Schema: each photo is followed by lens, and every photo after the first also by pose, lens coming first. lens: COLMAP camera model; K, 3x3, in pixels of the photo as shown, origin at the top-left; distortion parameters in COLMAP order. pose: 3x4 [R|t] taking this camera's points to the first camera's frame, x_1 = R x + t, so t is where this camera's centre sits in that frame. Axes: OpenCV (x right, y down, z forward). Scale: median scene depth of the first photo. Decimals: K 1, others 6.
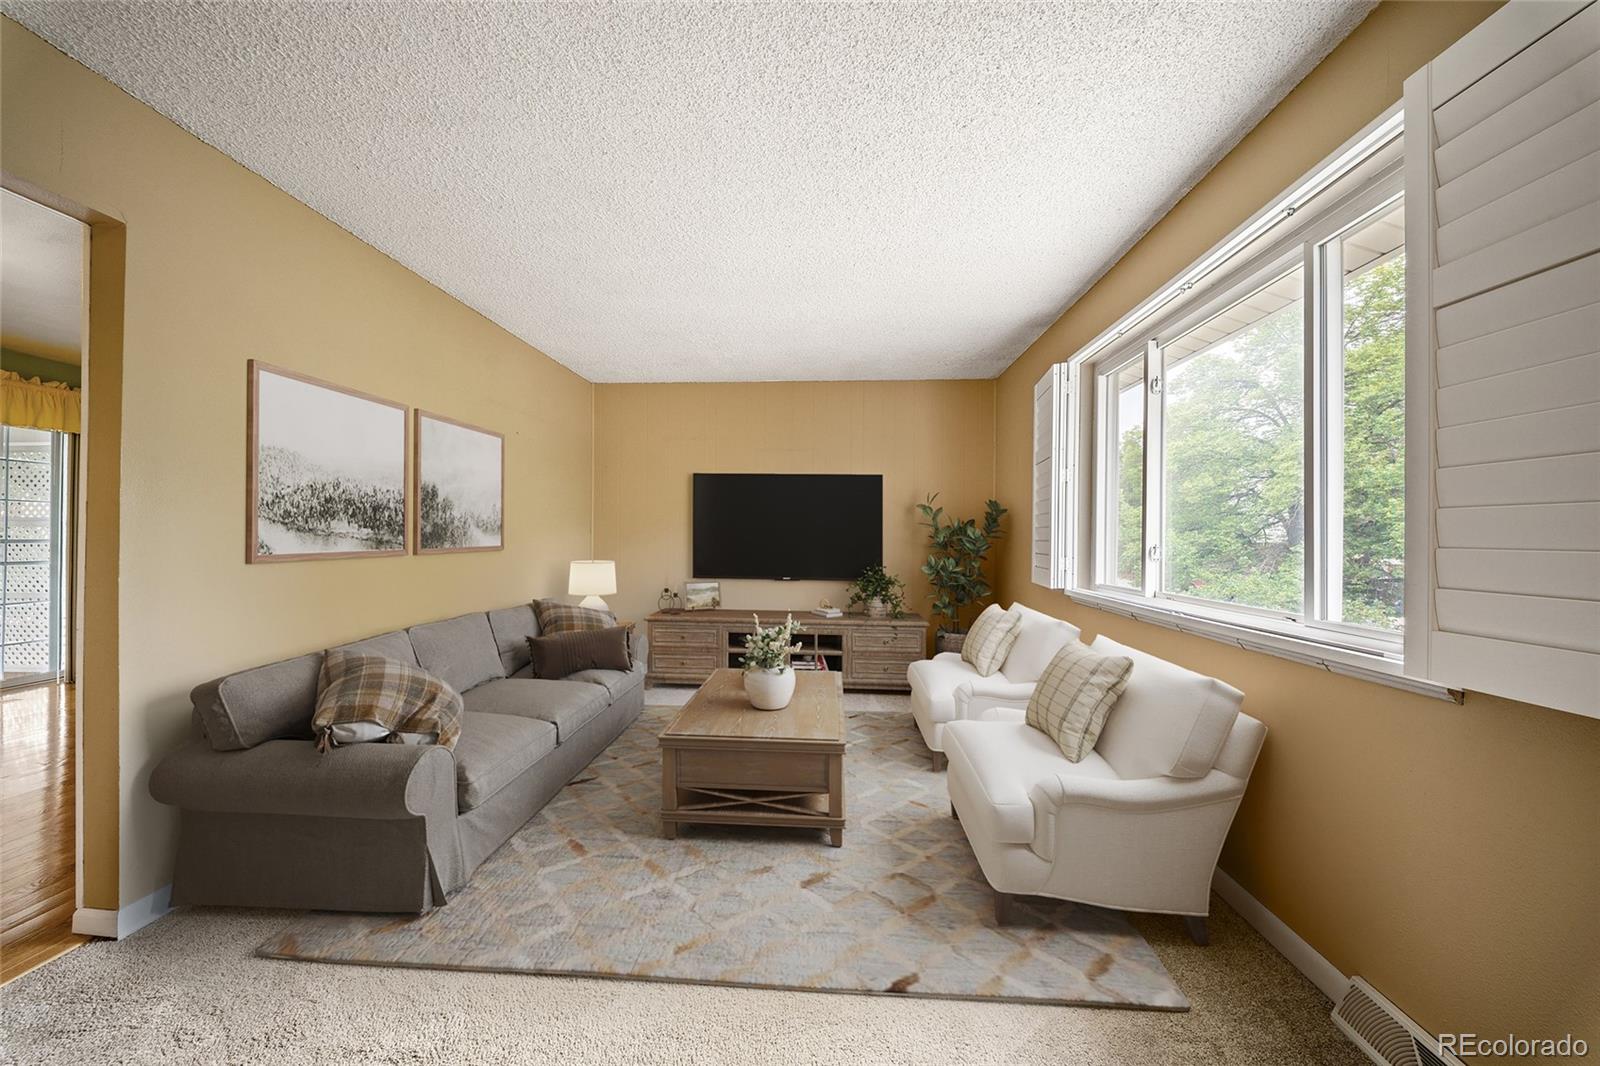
lens RADIAL K [[576.1, 0, 801.1], [0, 576.1, 540.4], [0, 0, 1]] dist [0.012412, -0.001208]
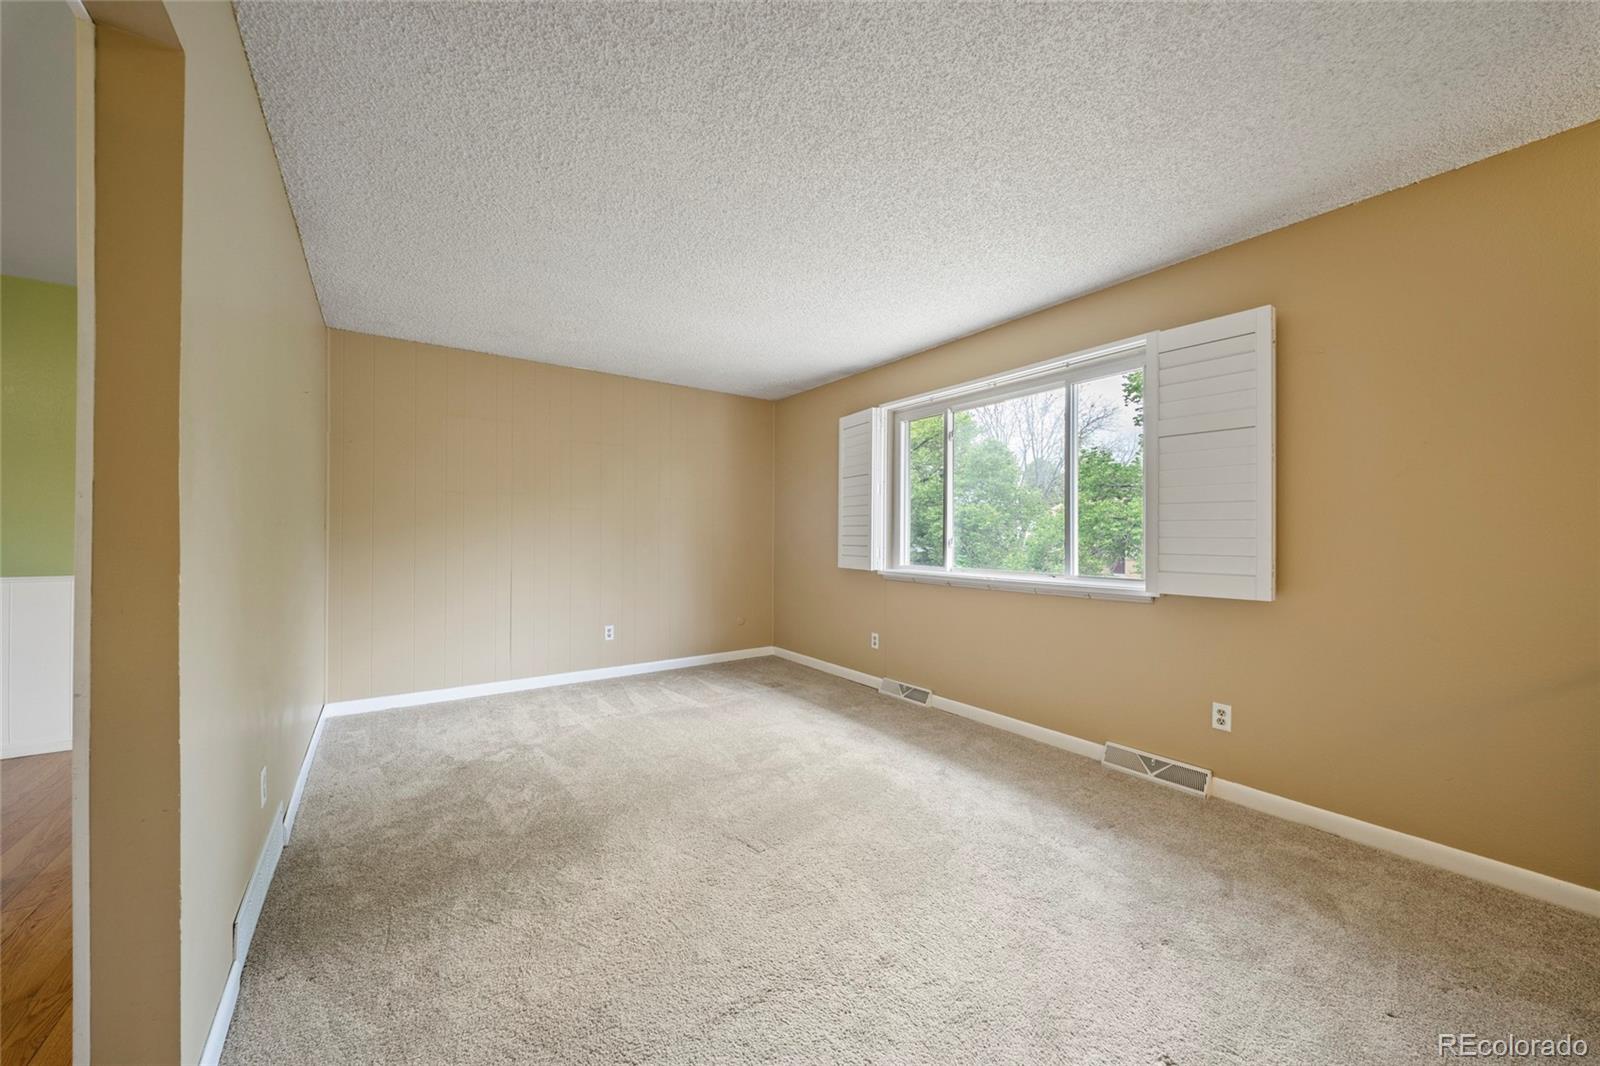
lens RADIAL K [[576.1, 0, 806.4], [0, 576.1, 537.0], [0, 0, 1]] dist [0.012412, -0.001208]
pose [[0.774117, -0.004541, 0.633026, -0.558998], [0.001002, 0.999982, 0.005947, -0.003791], [-0.633042, -0.003969, 0.774108, 0.032554]]
